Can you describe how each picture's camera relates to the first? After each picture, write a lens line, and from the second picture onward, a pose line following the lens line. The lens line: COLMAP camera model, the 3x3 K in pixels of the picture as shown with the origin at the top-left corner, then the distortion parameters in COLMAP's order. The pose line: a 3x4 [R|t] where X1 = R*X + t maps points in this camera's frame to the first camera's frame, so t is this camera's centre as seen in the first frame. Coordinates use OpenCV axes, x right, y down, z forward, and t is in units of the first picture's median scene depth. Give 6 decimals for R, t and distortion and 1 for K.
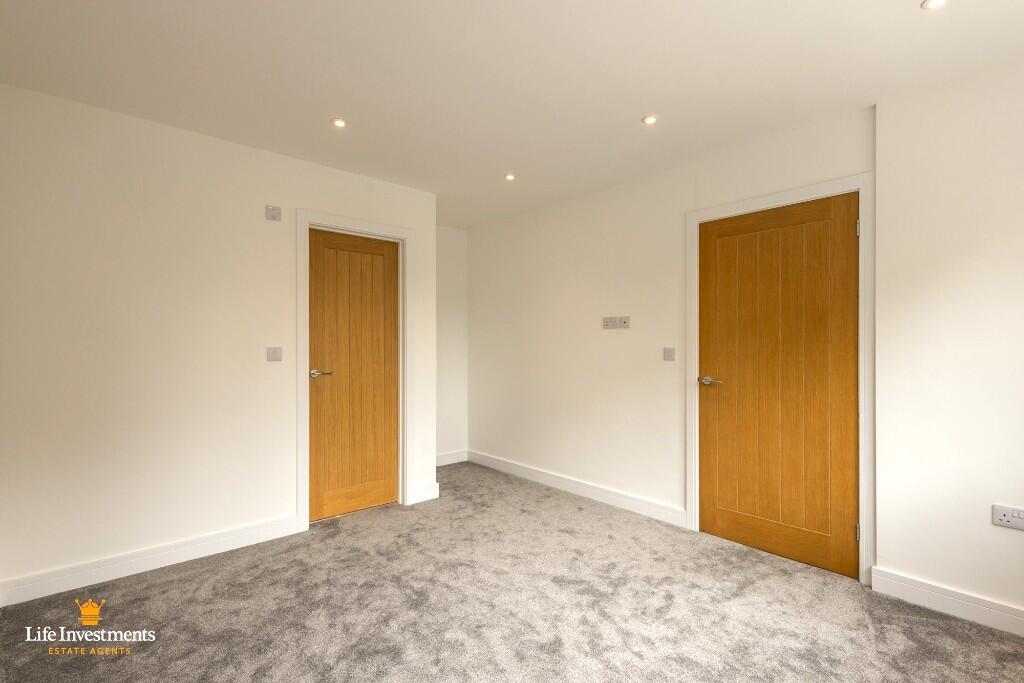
lens RADIAL K [[467.0, 0, 502.3], [0, 467.0, 343.2], [0, 0, 1]] dist [0.008841, -0.001770]
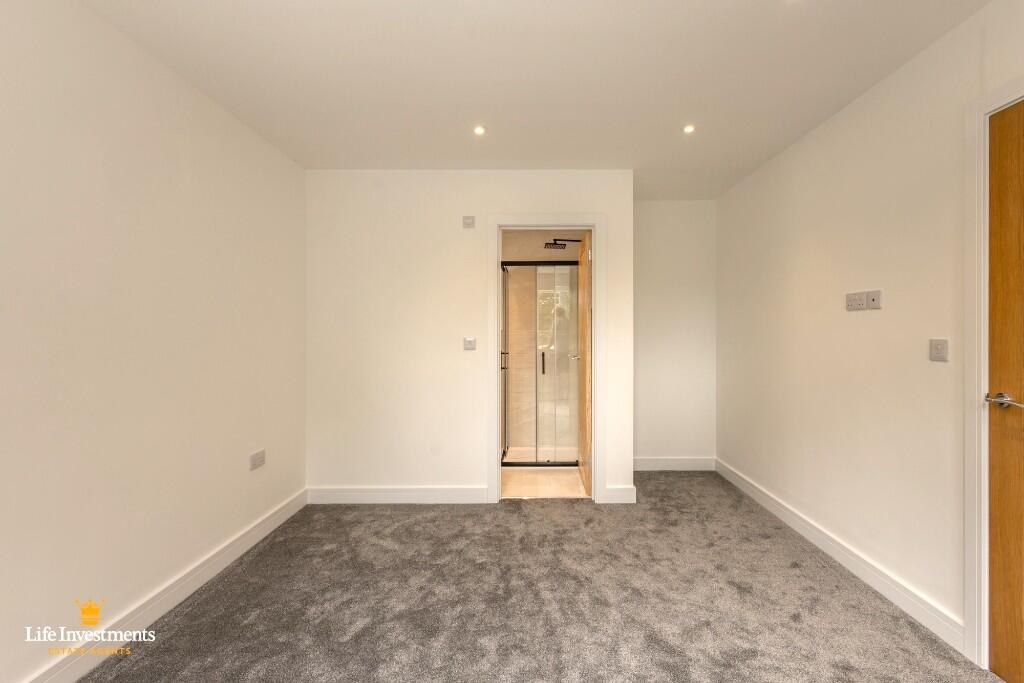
lens RADIAL K [[467.0, 0, 527.3], [0, 467.0, 338.2], [0, 0, 1]] dist [0.008841, -0.001770]
pose [[0.753120, 0.001461, -0.657881, 0.406188], [0.007524, 0.999913, 0.010834, -0.003745], [0.657840, -0.013109, 0.753044, 0.240626]]
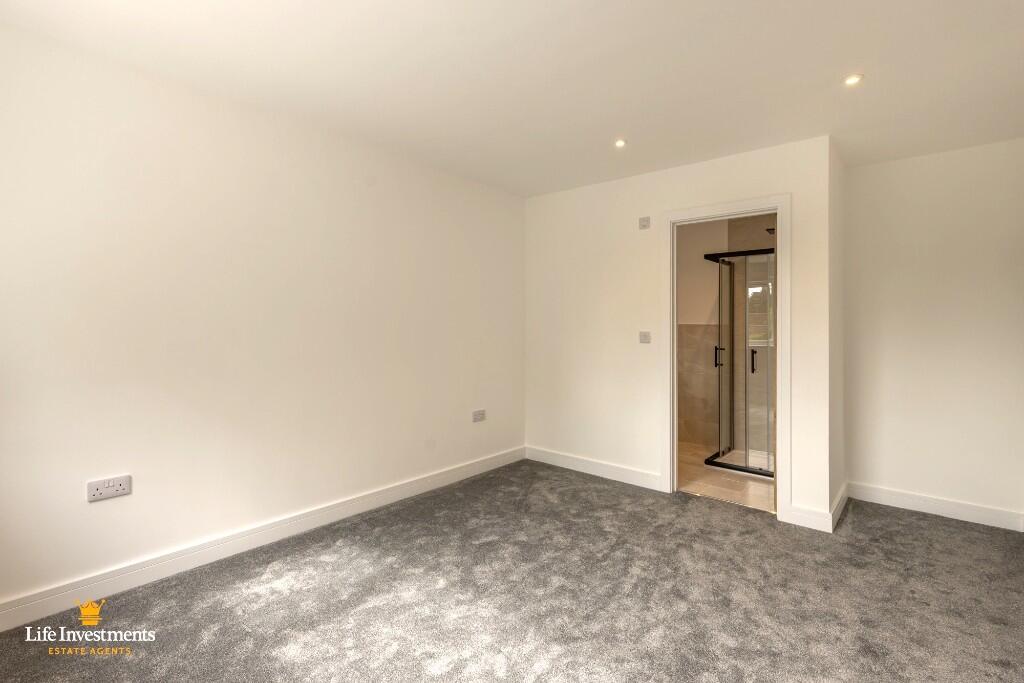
lens RADIAL K [[467.0, 0, 518.3], [0, 467.0, 326.7], [0, 0, 1]] dist [0.008841, -0.001770]
pose [[0.160529, 0.000908, -0.987031, 0.714075], [-0.004261, 0.999991, 0.000227, -0.004033], [0.987022, 0.004169, 0.160531, 0.501563]]
